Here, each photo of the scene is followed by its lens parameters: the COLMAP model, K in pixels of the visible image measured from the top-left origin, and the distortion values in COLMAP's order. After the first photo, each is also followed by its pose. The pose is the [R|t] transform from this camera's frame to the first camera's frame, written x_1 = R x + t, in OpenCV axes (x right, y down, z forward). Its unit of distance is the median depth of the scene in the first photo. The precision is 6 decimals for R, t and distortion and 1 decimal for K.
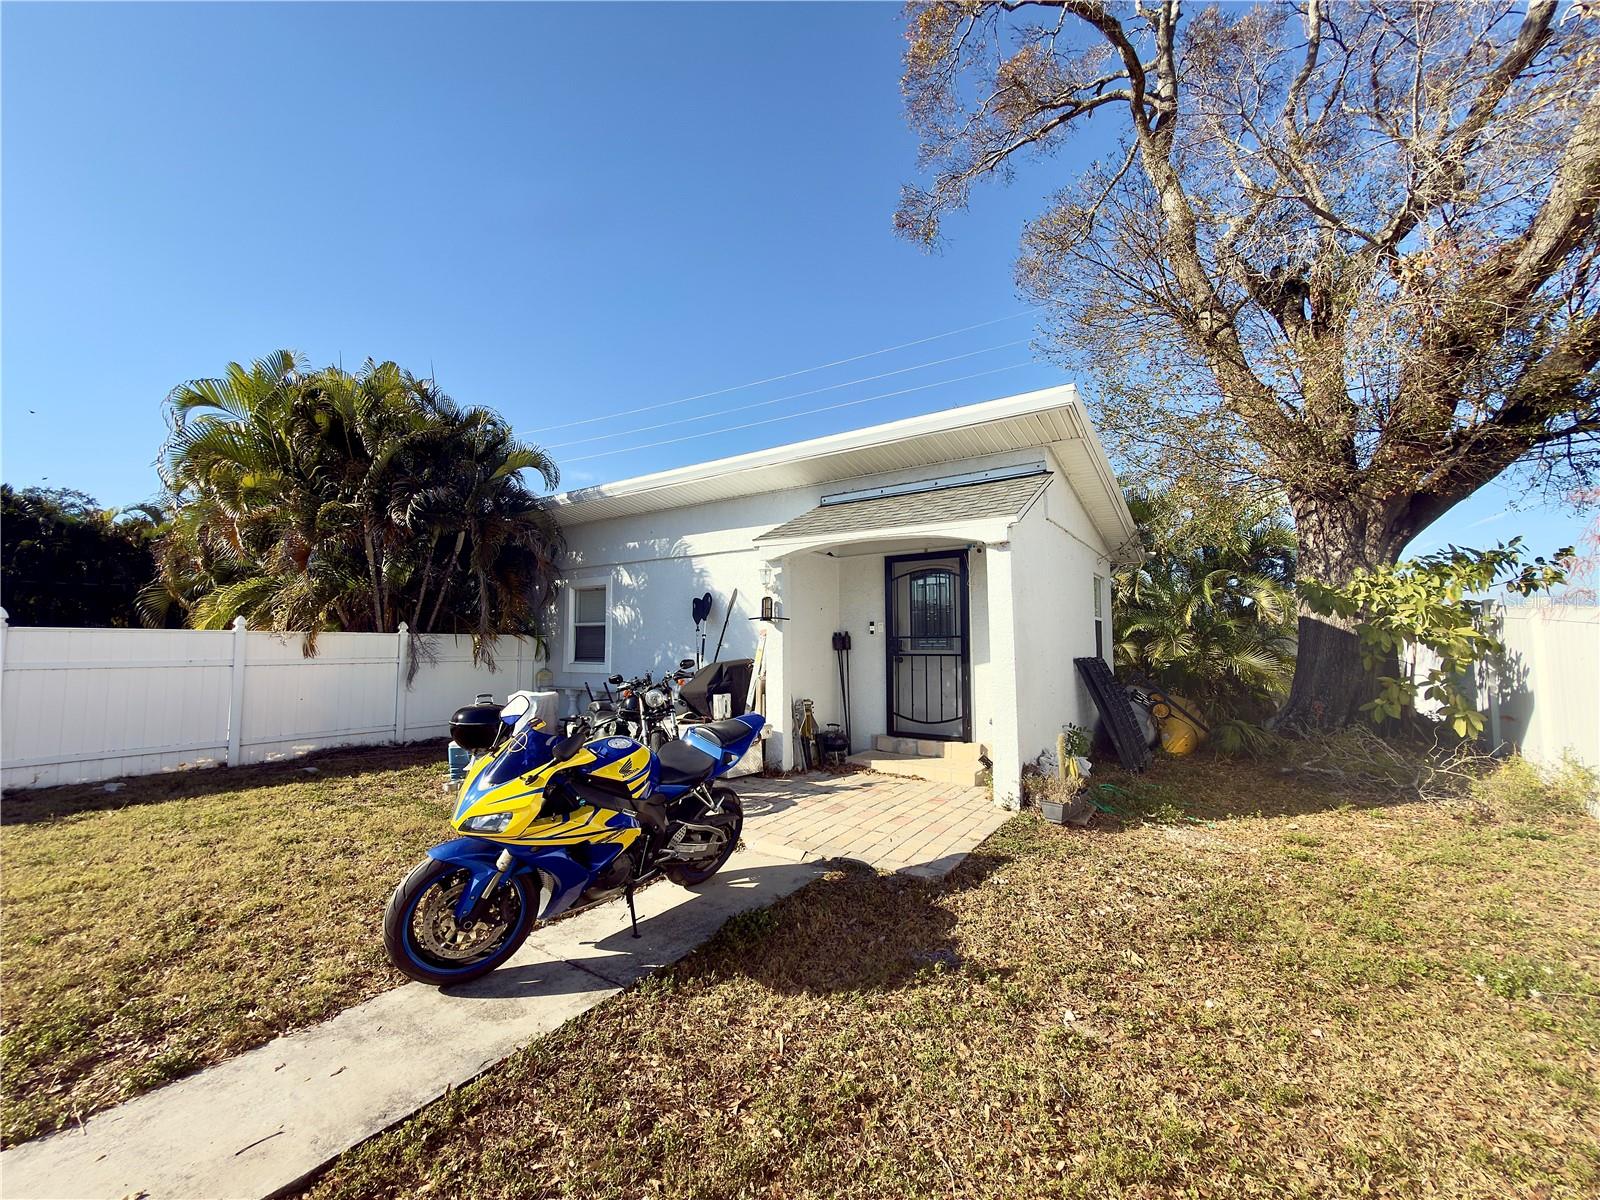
lens RADIAL K [[641.0, 0, 798.5], [0, 641.0, 598.7], [0, 0, 1]] dist [-0.000351, 0.000009]
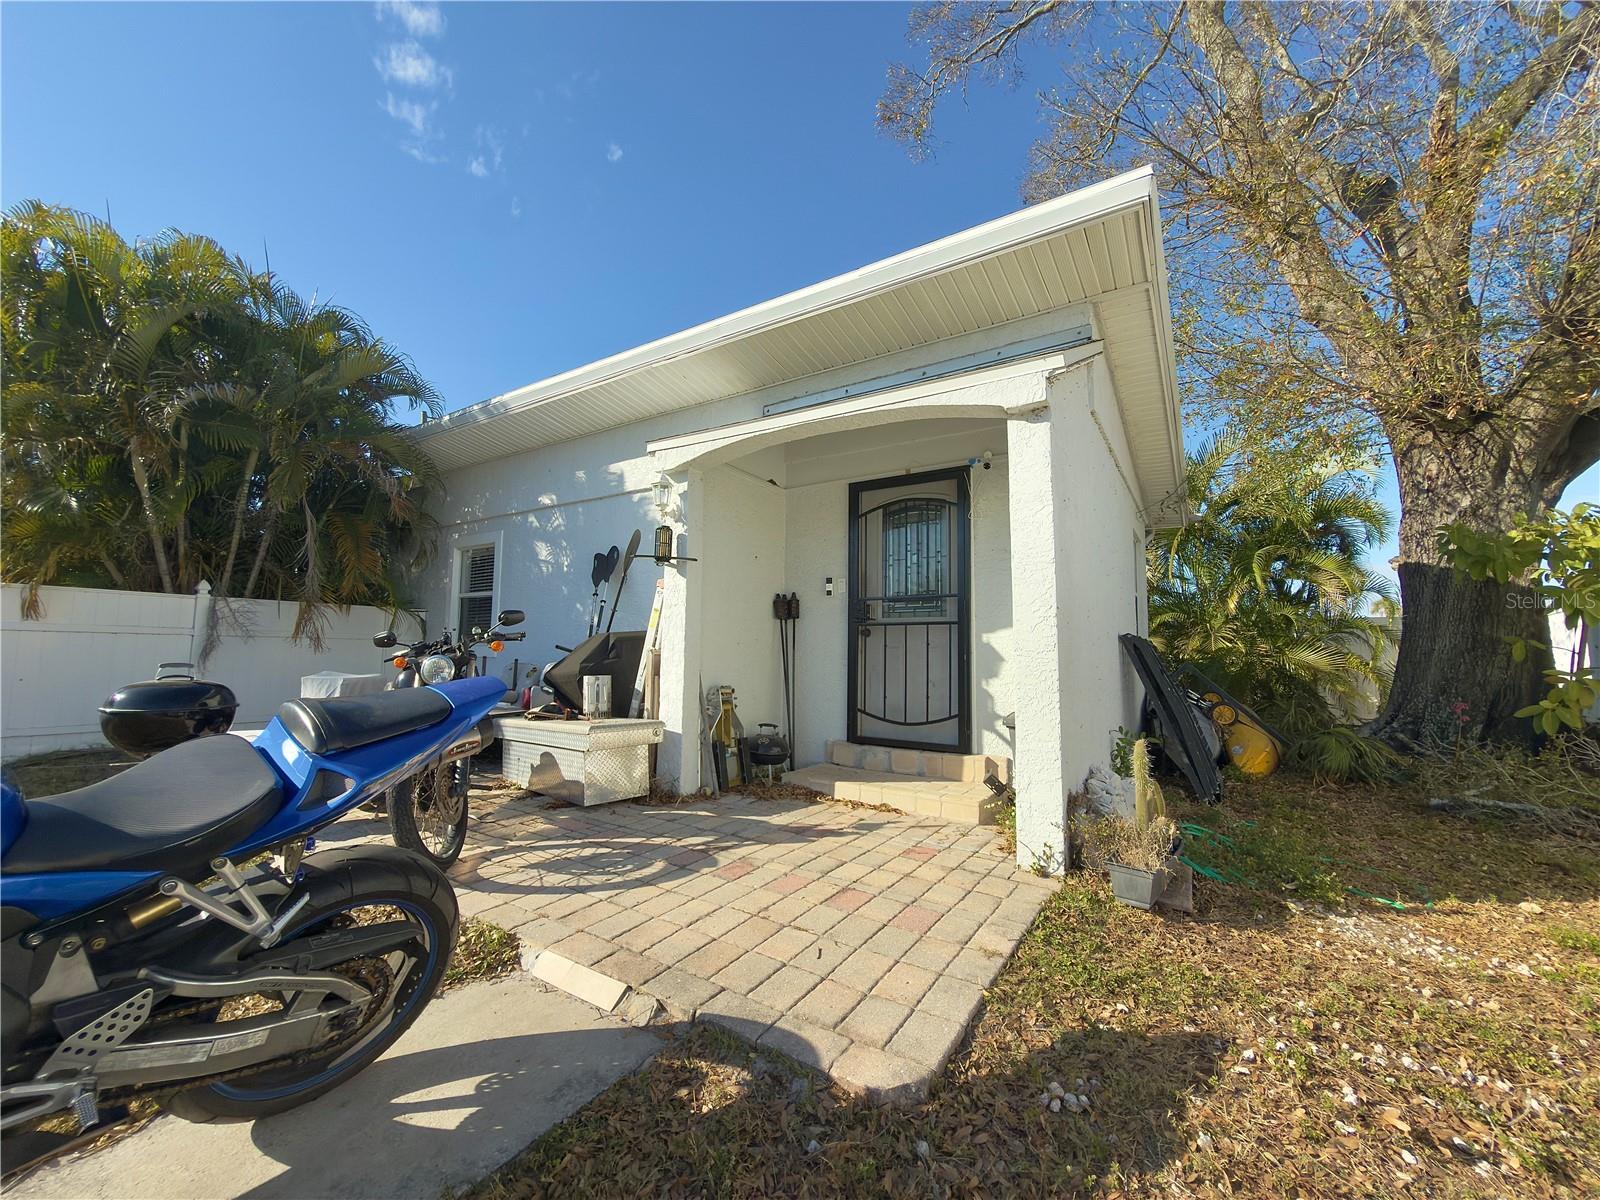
lens RADIAL K [[641.0, 0, 799.5], [0, 641.0, 597.0], [0, 0, 1]] dist [-0.000351, 0.000009]
pose [[0.999612, 0.018914, 0.020428, 0.071089], [-0.018527, 0.999648, -0.018984, 0.073080], [-0.020780, 0.018598, 0.999611, 0.318305]]
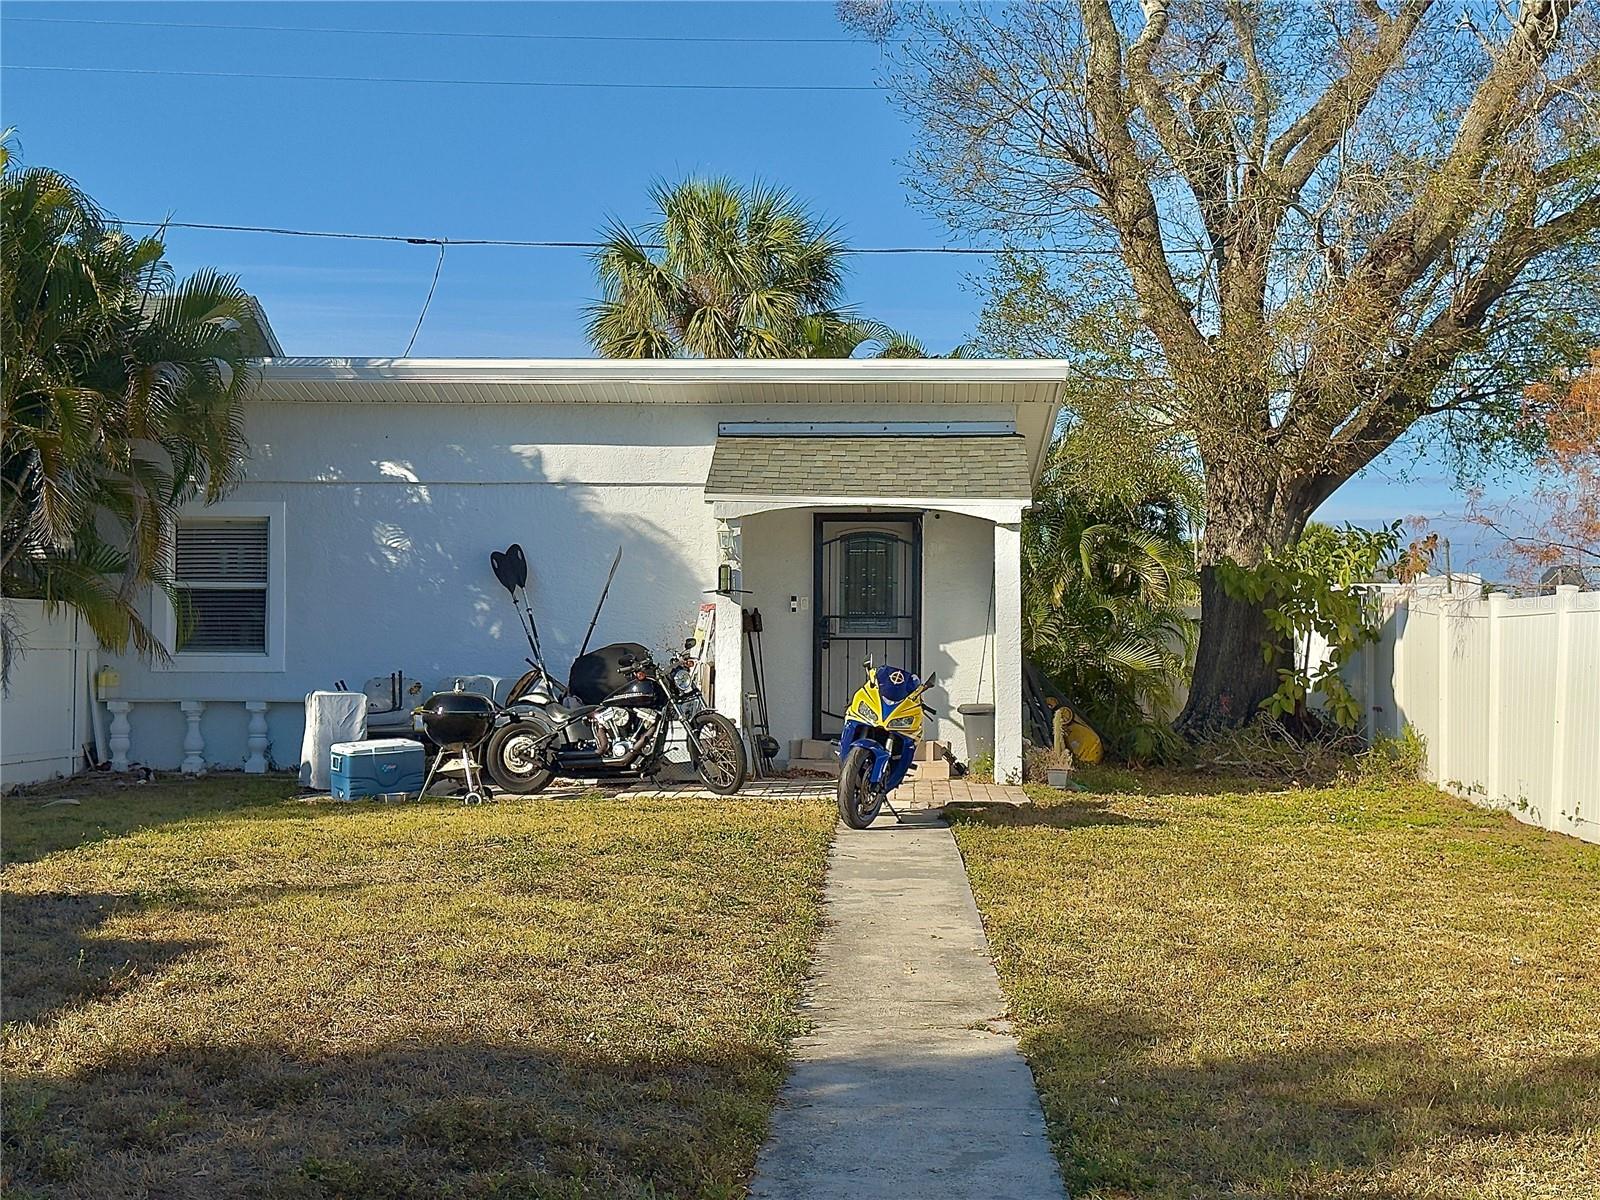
lens RADIAL K [[2243.8, 0, 796.9], [0, 2243.8, 600.4], [0, 0, 1]] dist [0.144988, 0.000000]
pose [[0.852847, 0.019613, 0.521792, -1.340033], [-0.046096, 0.998221, 0.037821, -0.063407], [-0.520122, -0.056308, 0.852234, -1.358493]]
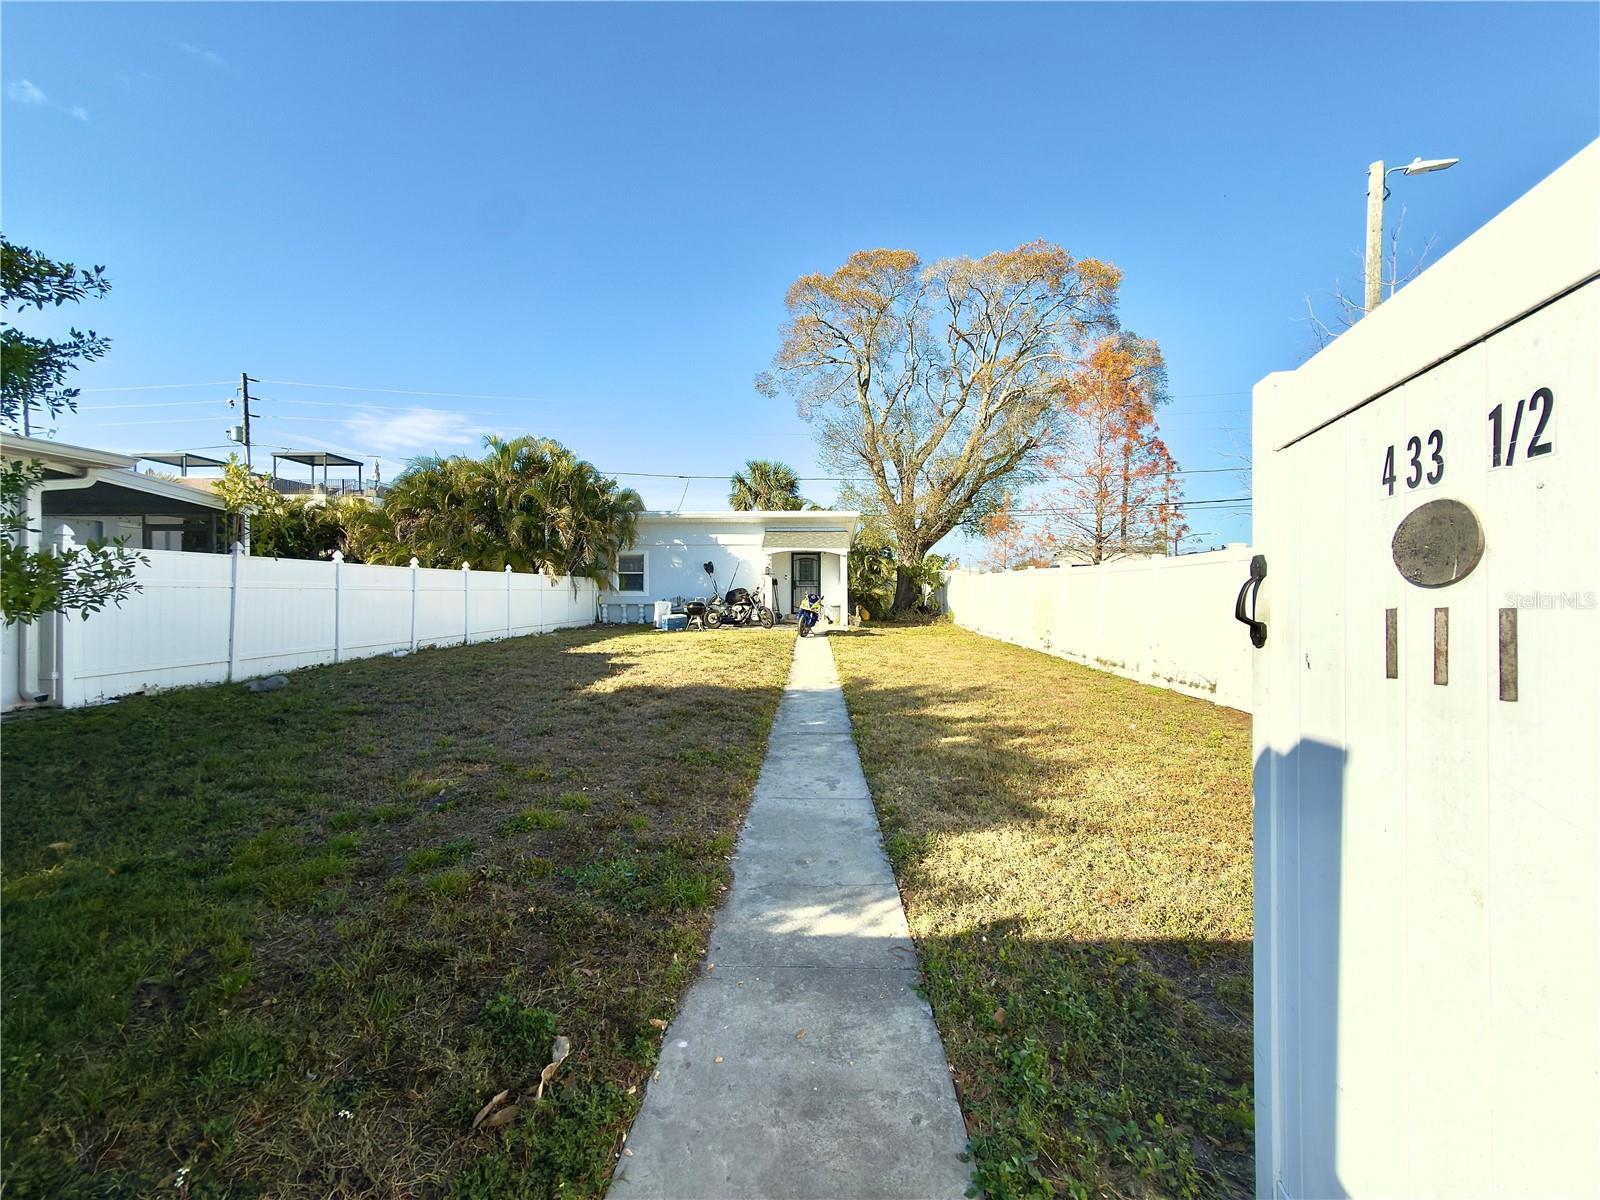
lens RADIAL K [[641.0, 0, 796.7], [0, 641.0, 592.8], [0, 0, 1]] dist [-0.000351, 0.000009]
pose [[0.845413, 0.001501, 0.534111, -1.411867], [-0.042234, 0.997053, 0.064047, -0.072357], [-0.532441, -0.076704, 0.842985, -1.481811]]
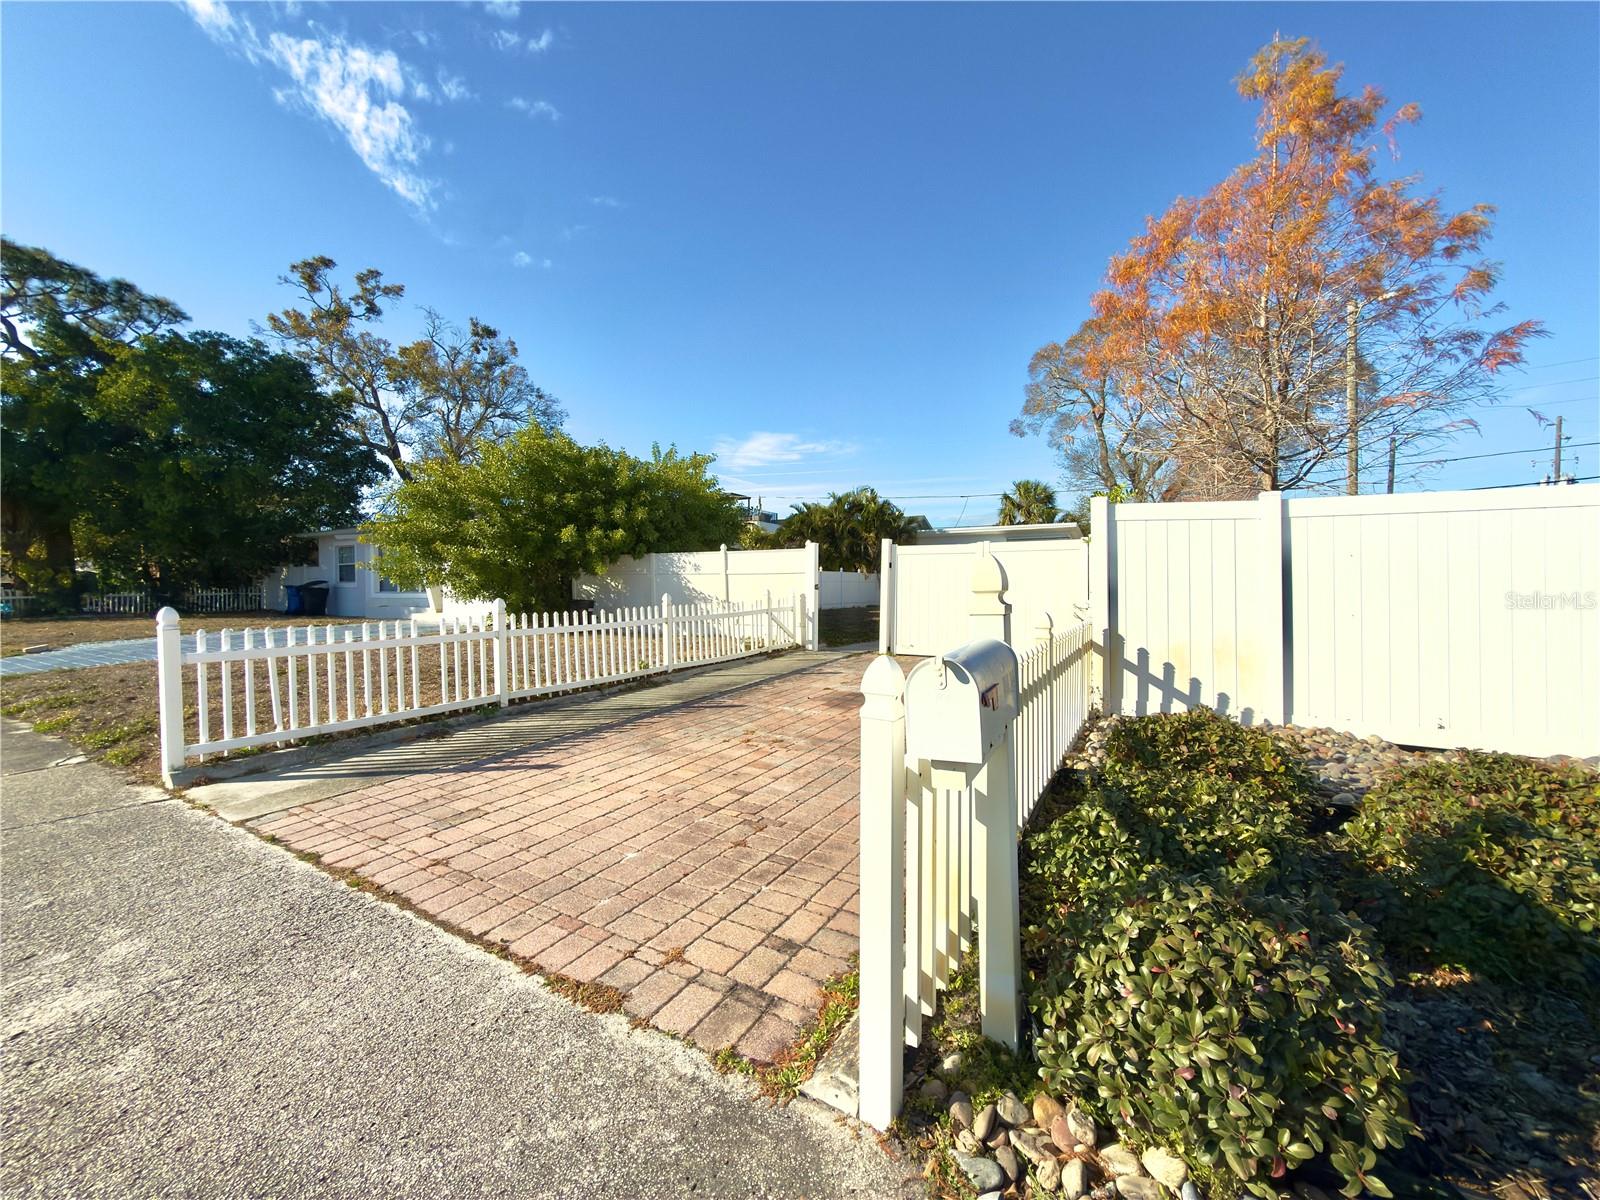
lens RADIAL K [[641.0, 0, 795.6], [0, 641.0, 599.5], [0, 0, 1]] dist [-0.000351, 0.000009]
pose [[0.996185, 0.000881, 0.087260, -1.688334], [-0.008567, 0.996106, 0.087747, -0.127718], [-0.086843, -0.088160, 0.992314, -2.913191]]
